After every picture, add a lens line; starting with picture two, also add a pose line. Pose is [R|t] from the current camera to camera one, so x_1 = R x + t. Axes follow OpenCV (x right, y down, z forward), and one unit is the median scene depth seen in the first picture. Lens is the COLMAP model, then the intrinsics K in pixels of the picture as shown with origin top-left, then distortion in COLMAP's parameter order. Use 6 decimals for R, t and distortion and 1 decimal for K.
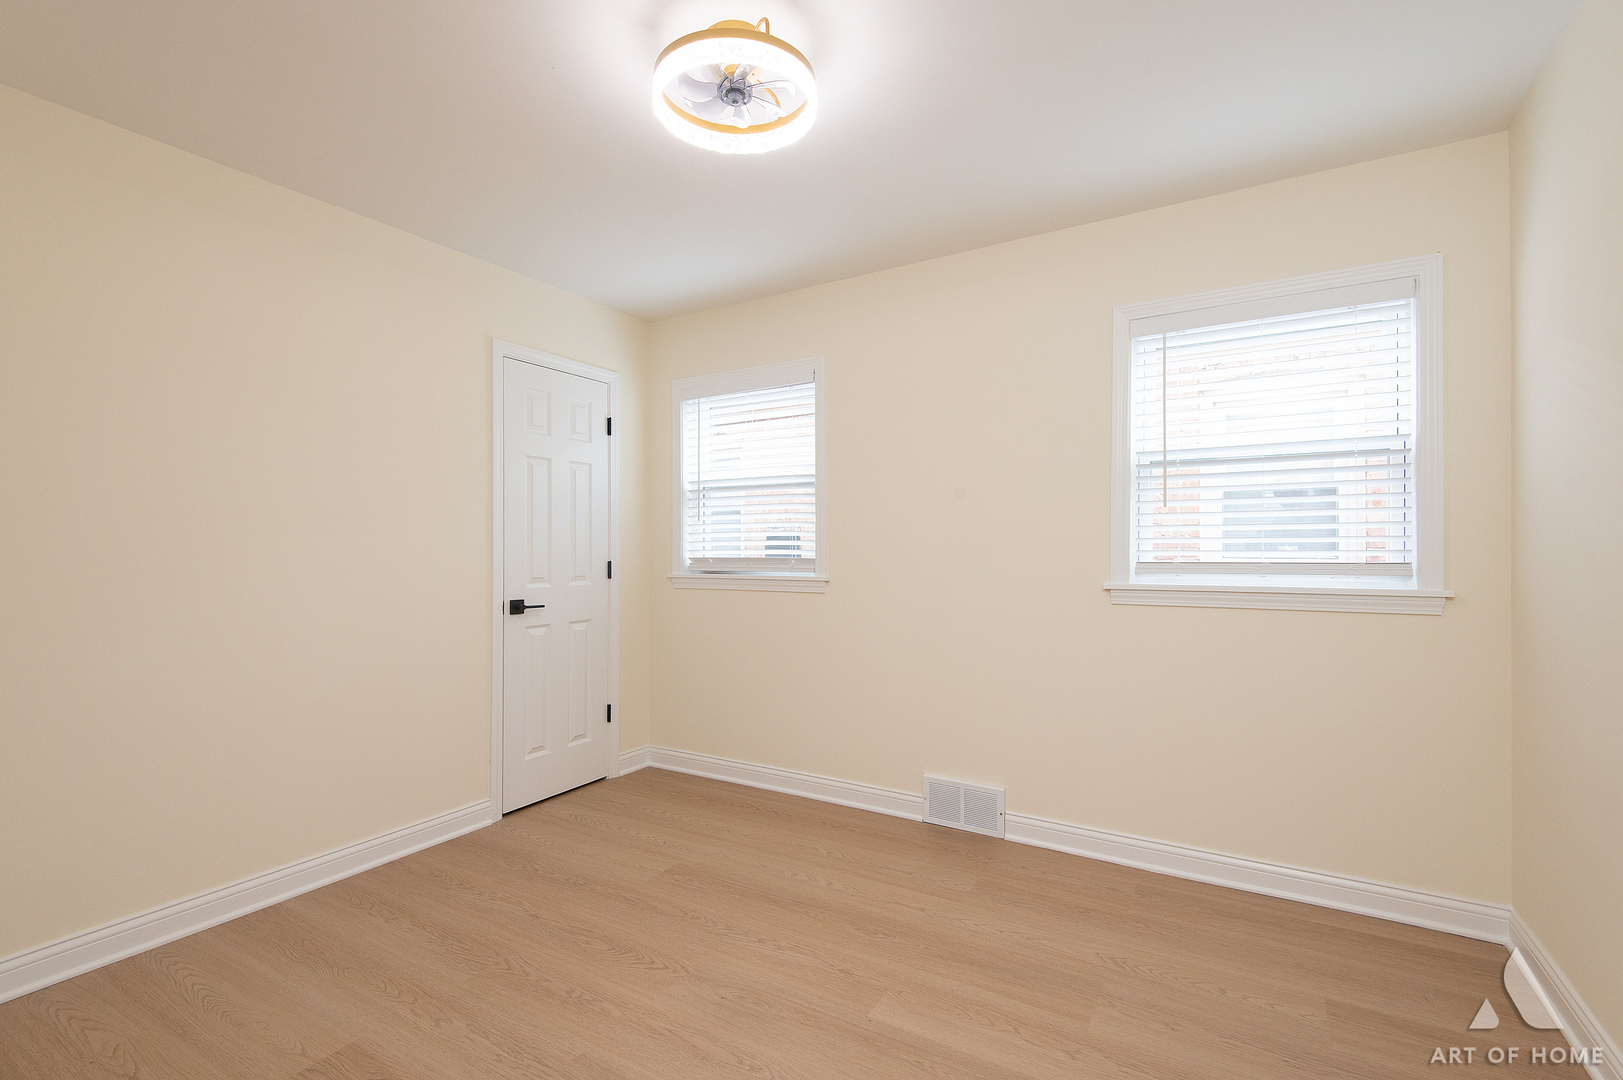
lens RADIAL K [[744.2, 0, 783.6], [0, 744.2, 542.6], [0, 0, 1]] dist [0.022163, -0.003166]
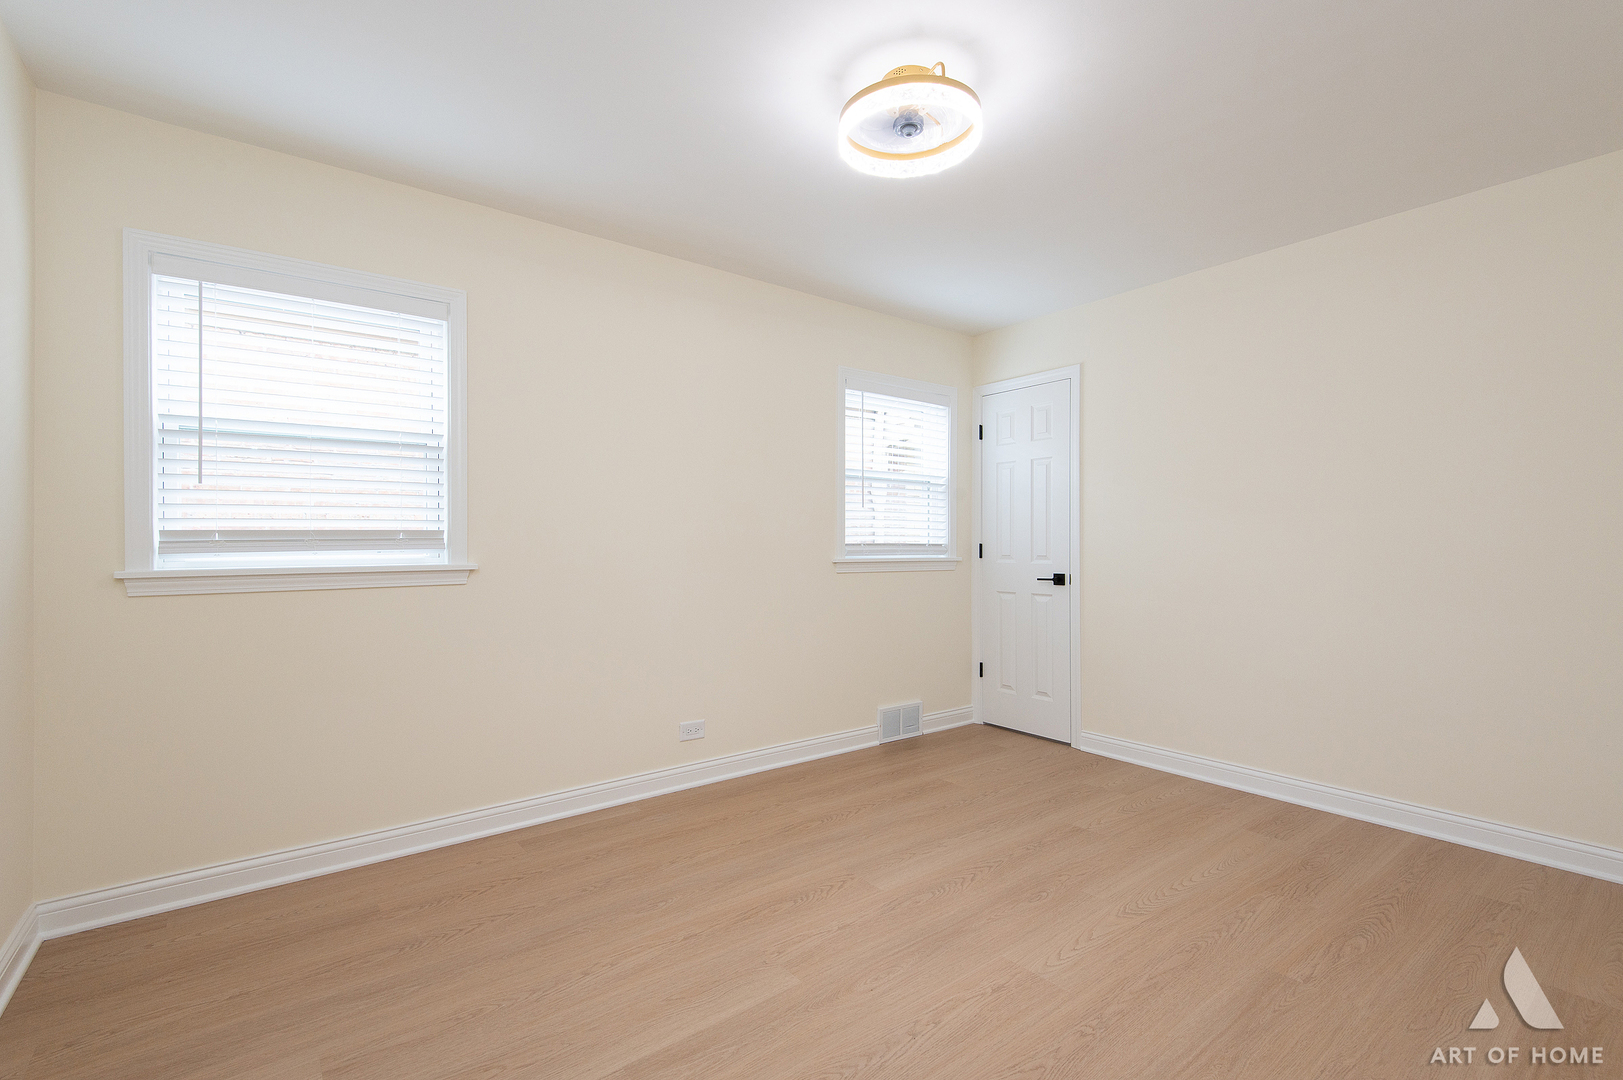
lens RADIAL K [[744.2, 0, 800.1], [0, 744.2, 539.0], [0, 0, 1]] dist [0.022163, -0.003166]
pose [[0.367056, -0.007513, 0.930169, -0.408870], [-0.010320, 0.999873, 0.012149, 0.001319], [-0.930142, -0.014059, 0.366931, 0.252409]]
